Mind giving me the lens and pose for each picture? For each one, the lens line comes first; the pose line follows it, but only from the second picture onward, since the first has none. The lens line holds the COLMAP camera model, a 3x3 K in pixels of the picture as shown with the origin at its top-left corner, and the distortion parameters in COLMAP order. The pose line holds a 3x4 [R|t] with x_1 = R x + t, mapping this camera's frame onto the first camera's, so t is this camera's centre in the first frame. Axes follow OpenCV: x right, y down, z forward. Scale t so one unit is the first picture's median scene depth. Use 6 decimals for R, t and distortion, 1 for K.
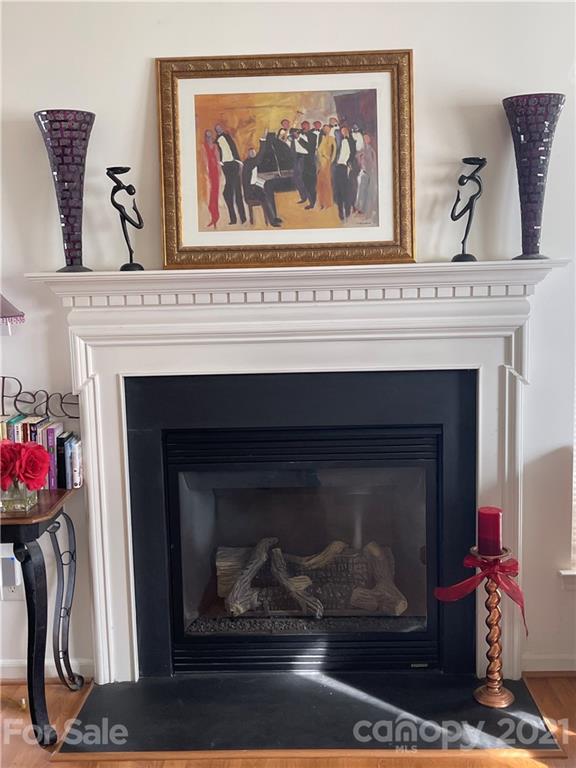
lens RADIAL K [[833.8, 0, 287.7], [0, 833.8, 389.6], [0, 0, 1]] dist [0.047089, 0.000000]
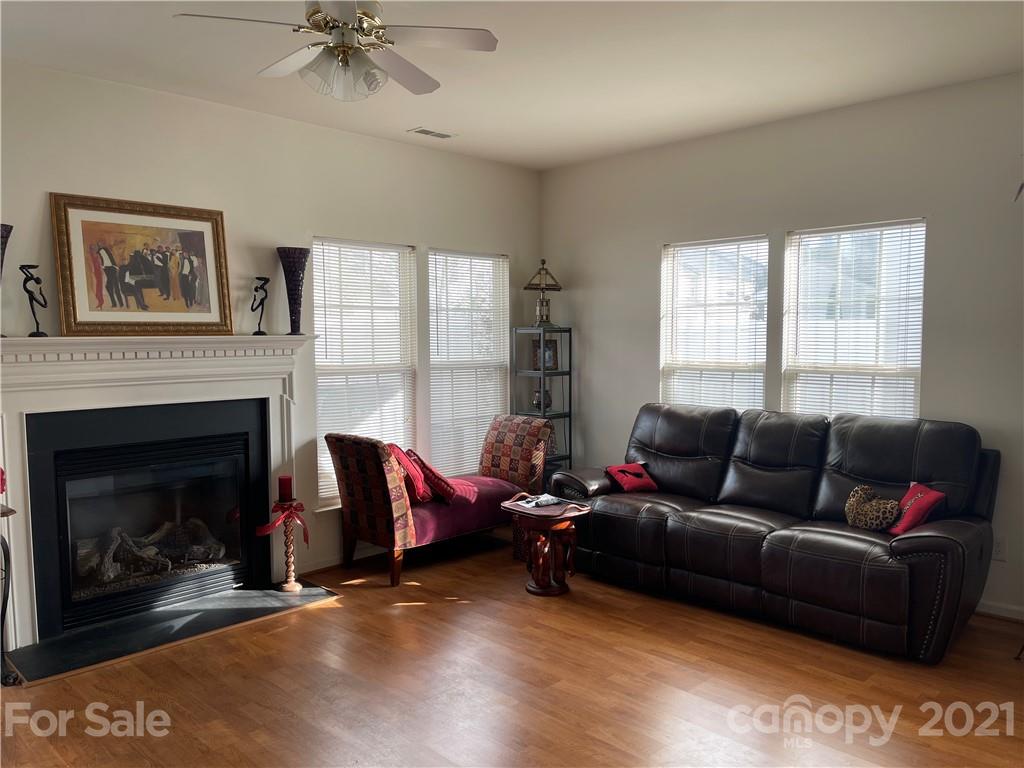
lens RADIAL K [[769.1, 0, 512.7], [0, 769.1, 388.1], [0, 0, 1]] dist [0.007463, 0.000685]
pose [[0.689831, -0.029935, 0.723352, -0.580536], [0.087045, 0.995326, -0.041820, 0.067336], [-0.718719, 0.091813, 0.689212, -0.460685]]
